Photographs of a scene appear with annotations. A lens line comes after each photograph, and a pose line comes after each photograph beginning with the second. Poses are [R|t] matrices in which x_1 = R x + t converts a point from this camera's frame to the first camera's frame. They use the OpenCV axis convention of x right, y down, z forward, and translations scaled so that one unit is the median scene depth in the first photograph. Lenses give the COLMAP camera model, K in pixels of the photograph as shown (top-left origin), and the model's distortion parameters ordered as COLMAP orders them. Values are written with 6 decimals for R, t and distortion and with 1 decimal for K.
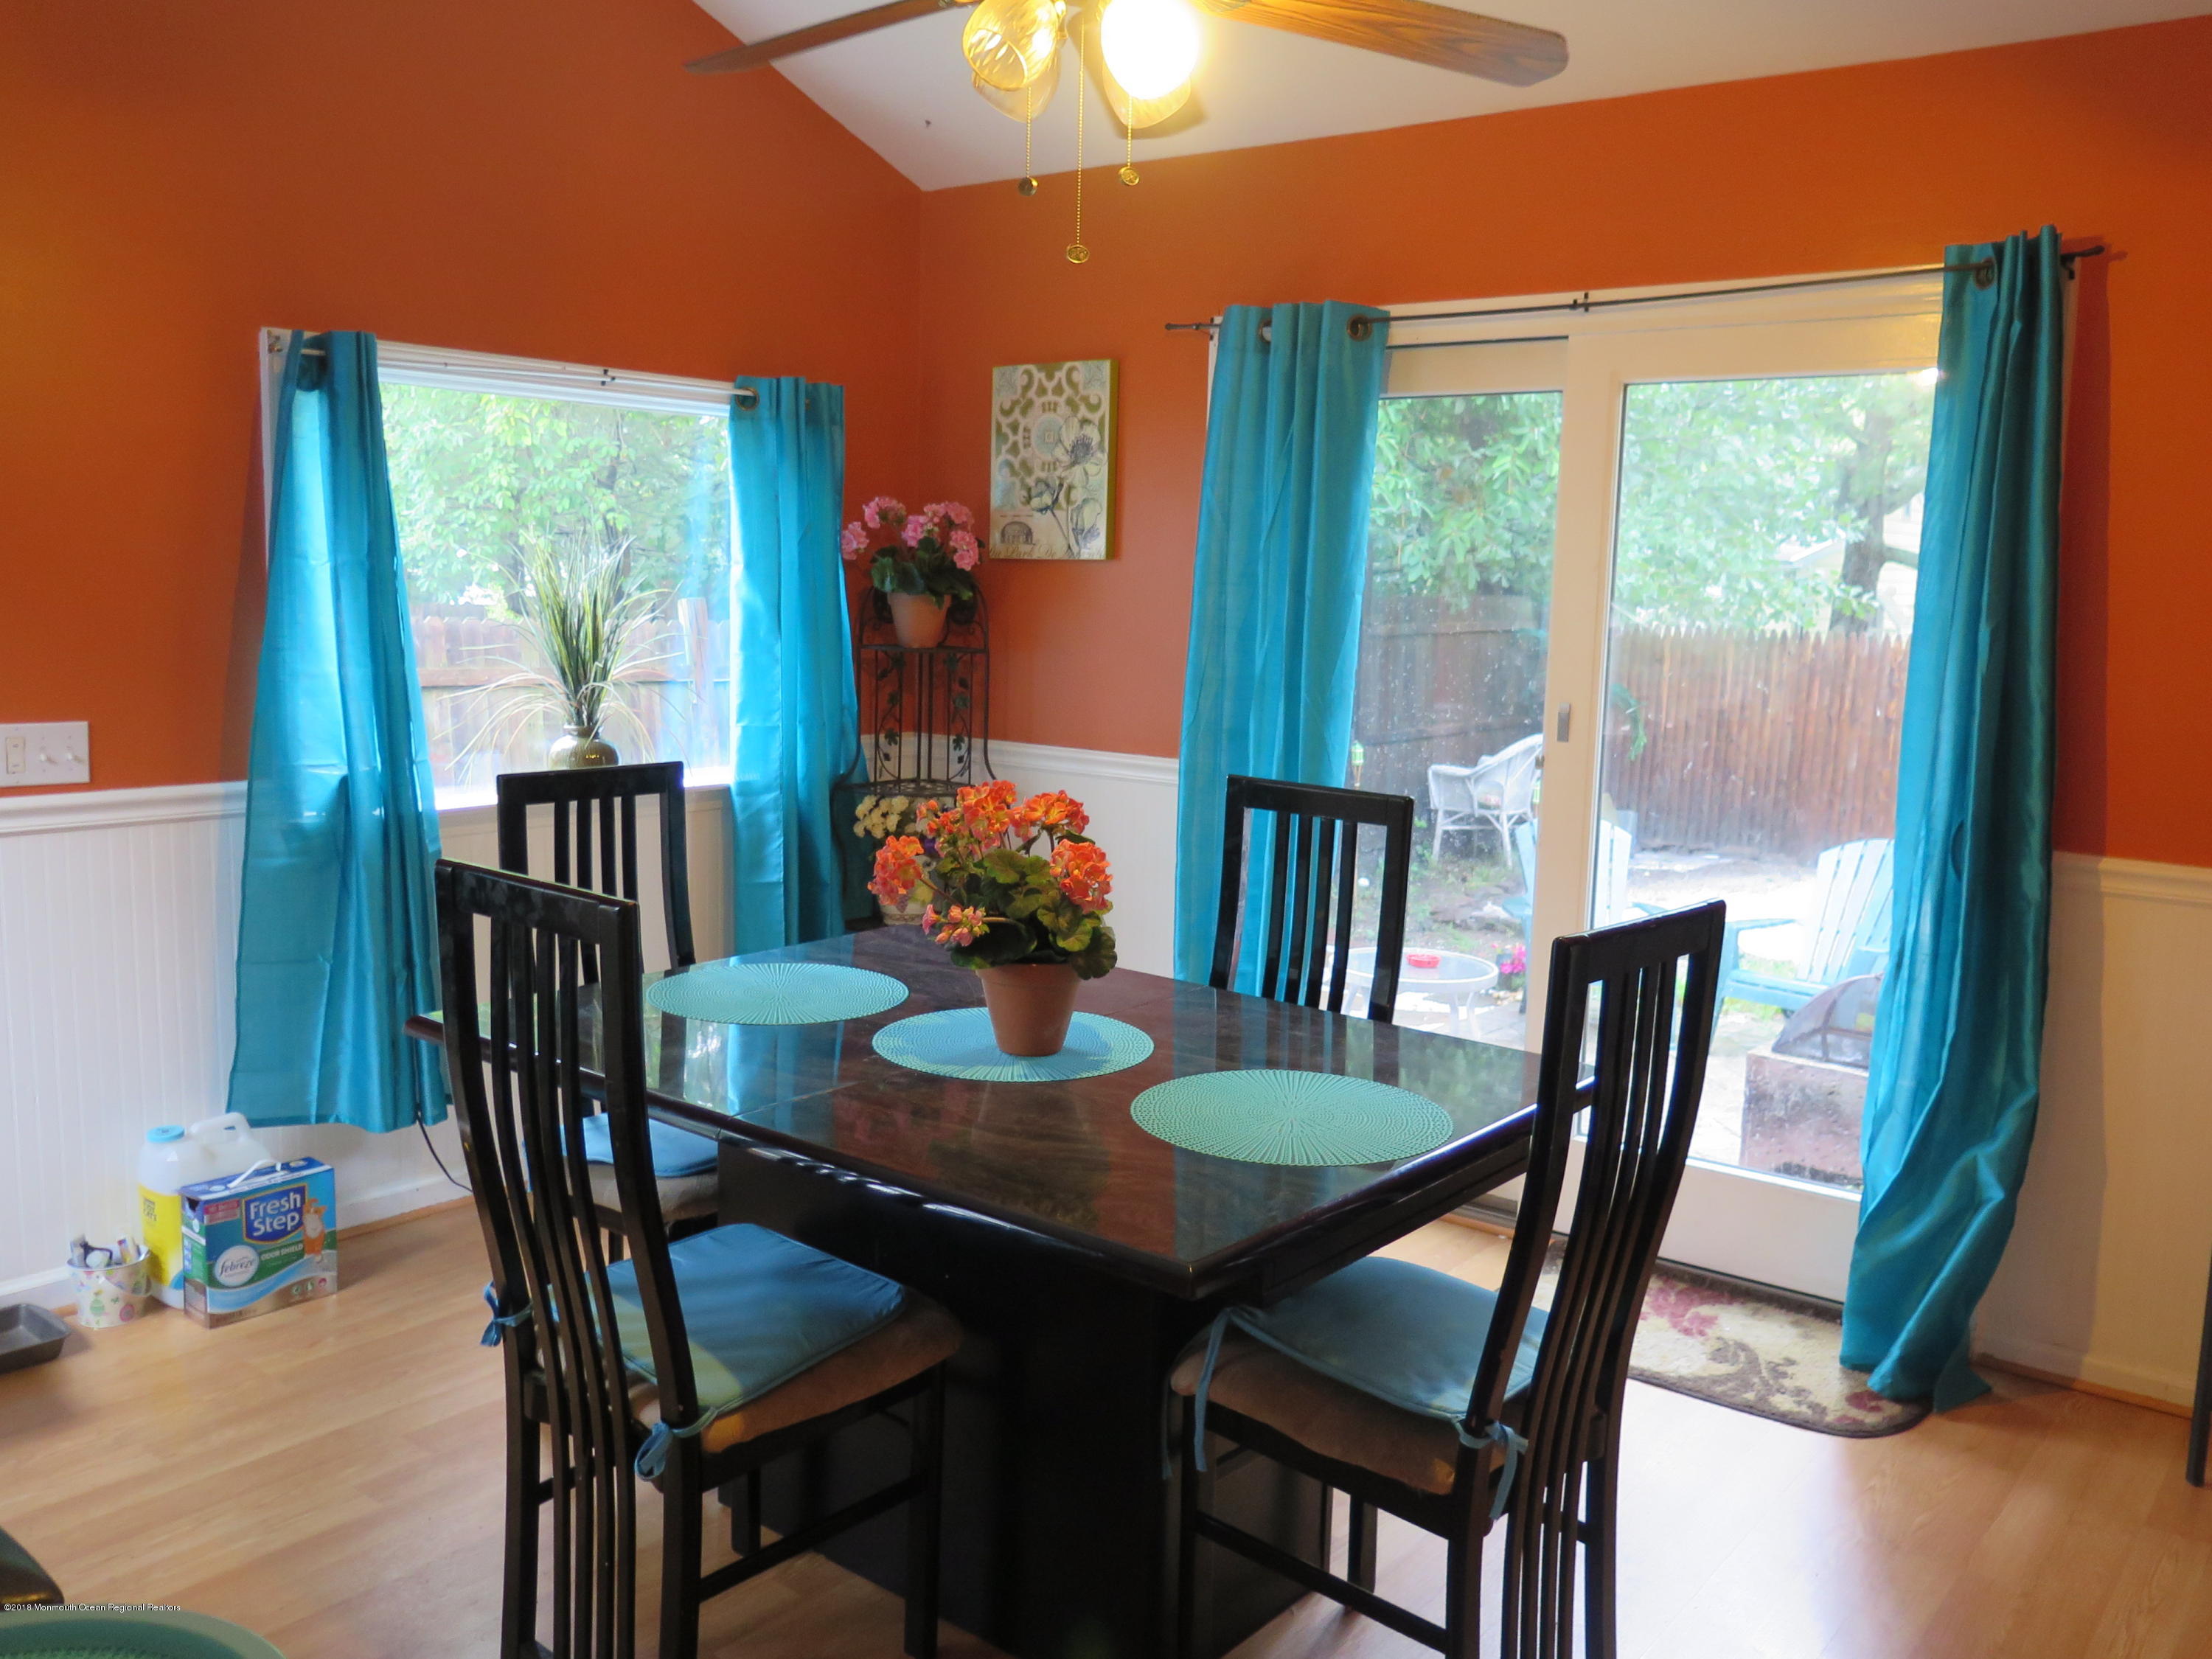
lens RADIAL K [[1825.0, 0, 1106.0], [0, 1825.0, 829.5], [0, 0, 1]] dist [0.000203, -0.263193]
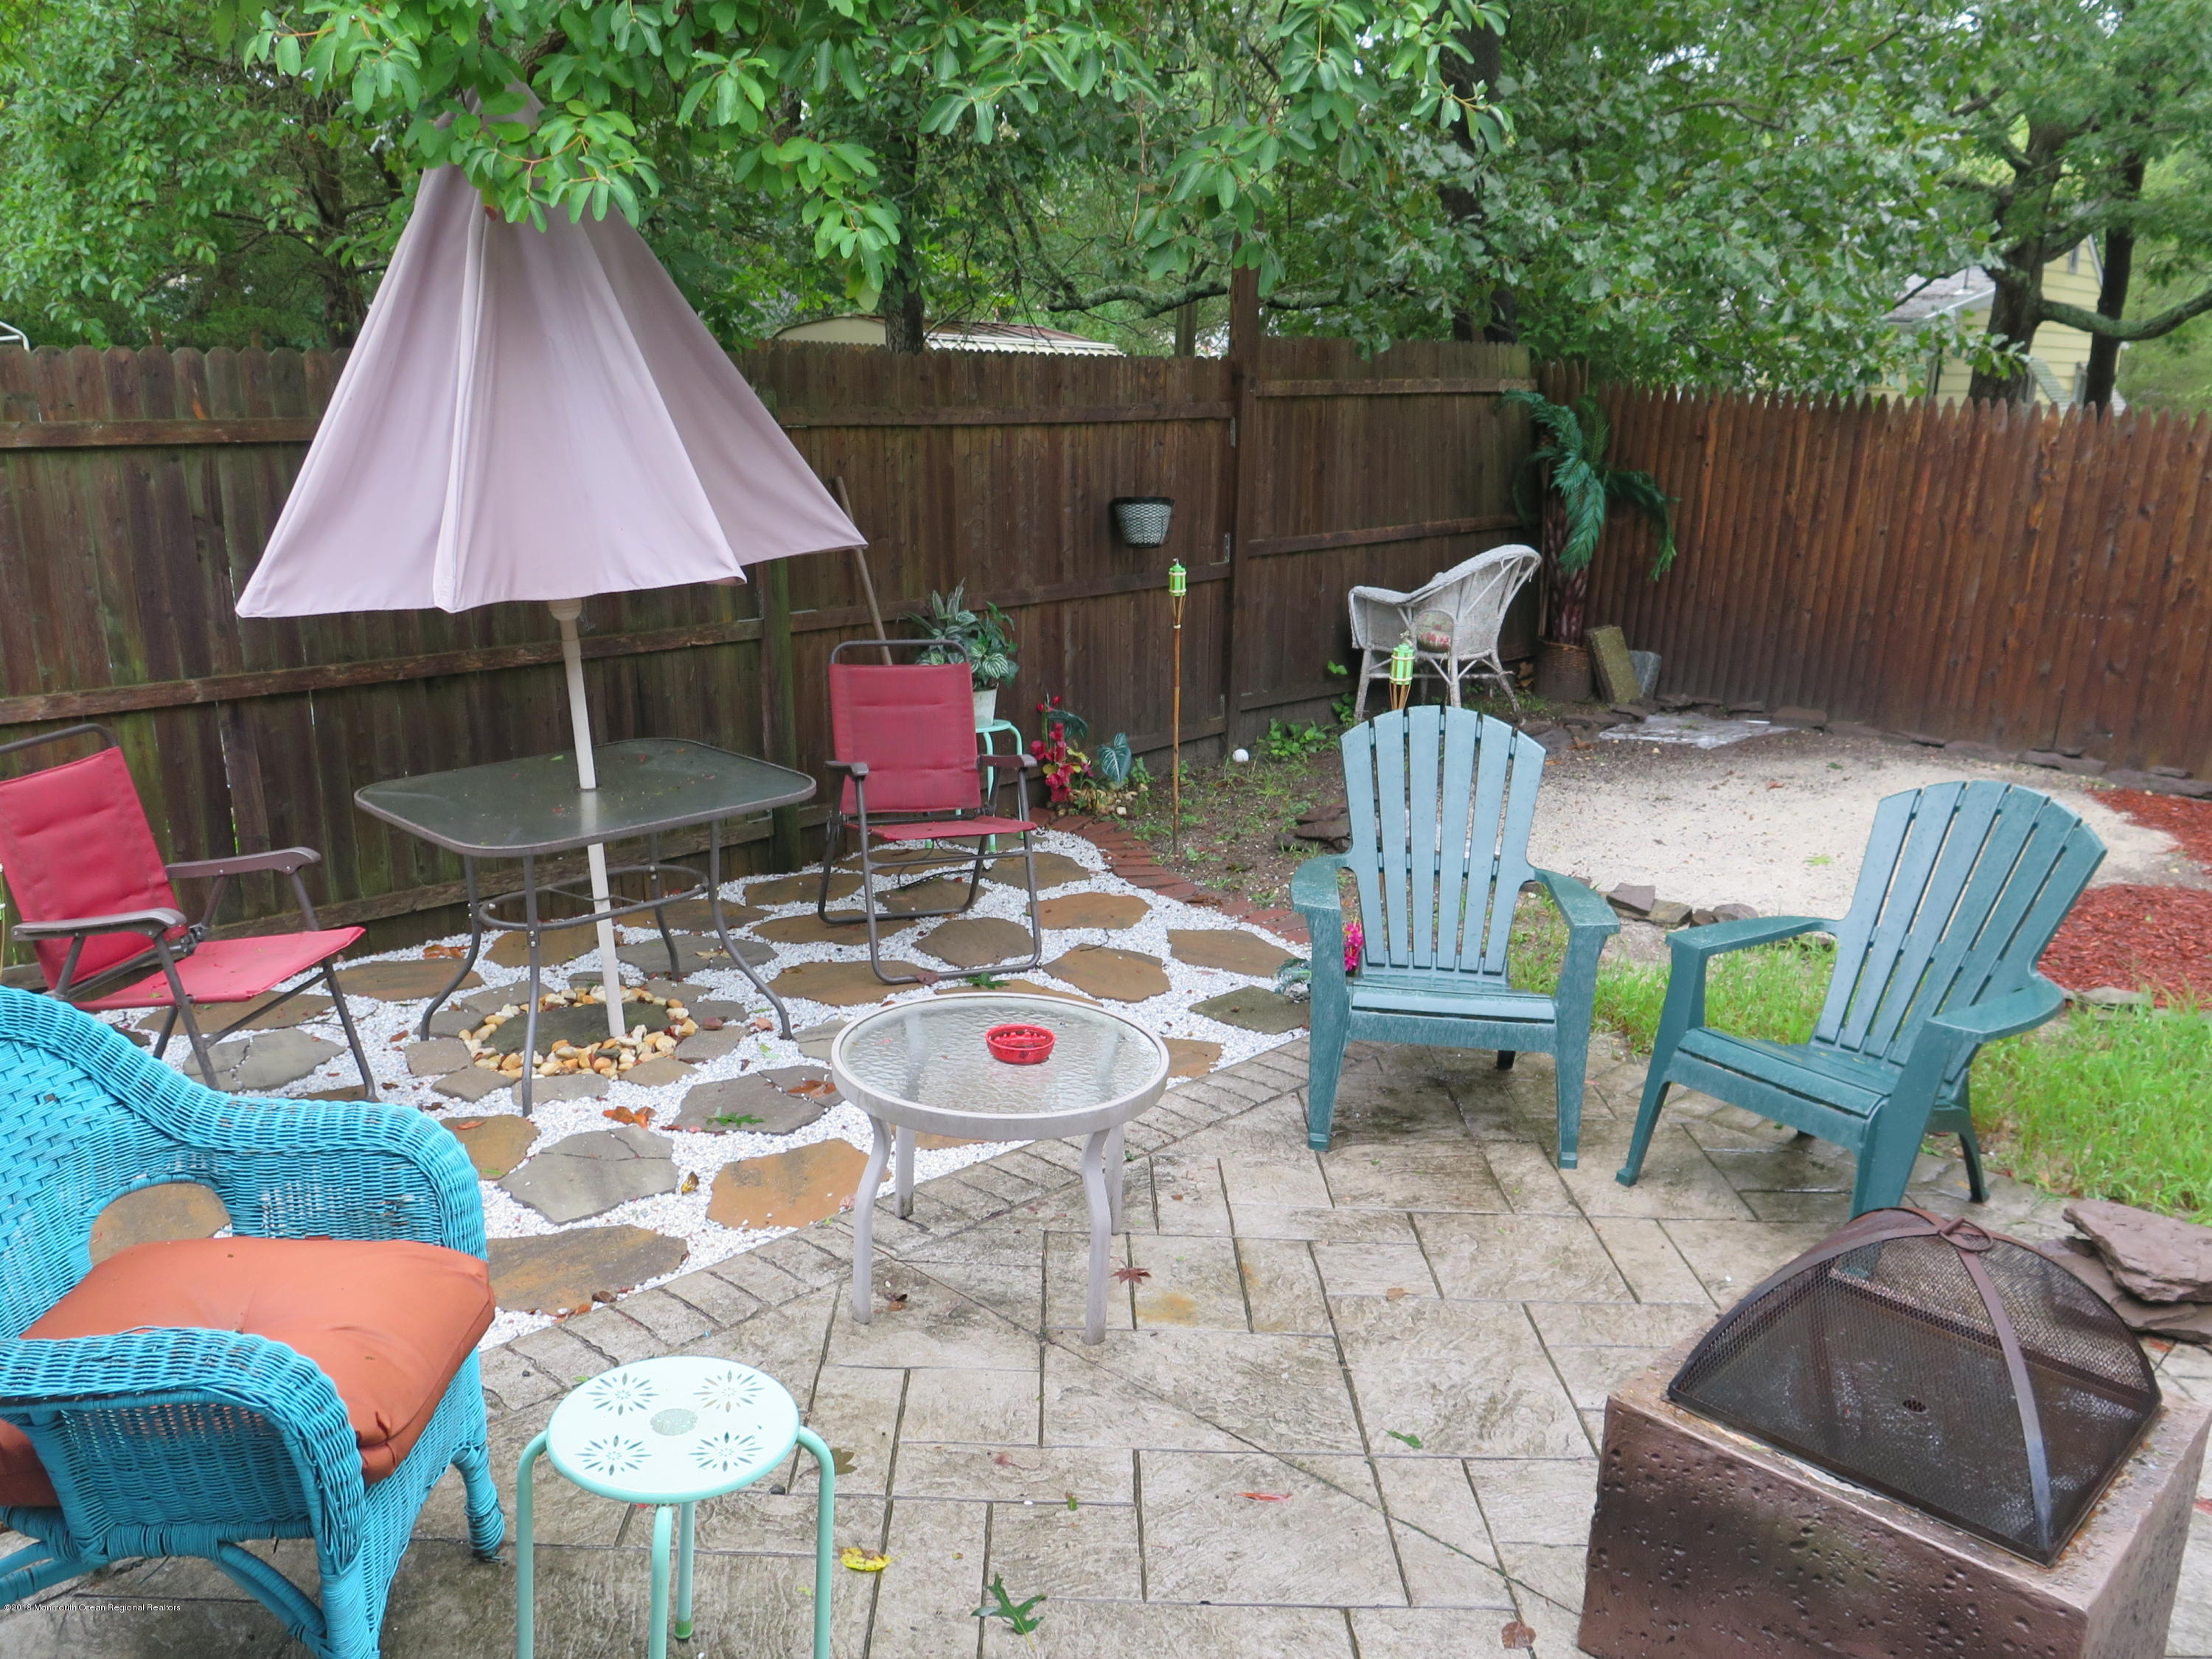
lens RADIAL K [[2033.1, 0, 1107.9], [0, 2033.1, 832.5], [0, 0, 1]] dist [0.060223, -0.221828]
pose [[0.999741, 0.019294, -0.012108, 0.096444], [-0.017954, 0.994574, 0.102473, -0.019812], [0.014019, -0.102229, 0.994662, 0.218290]]
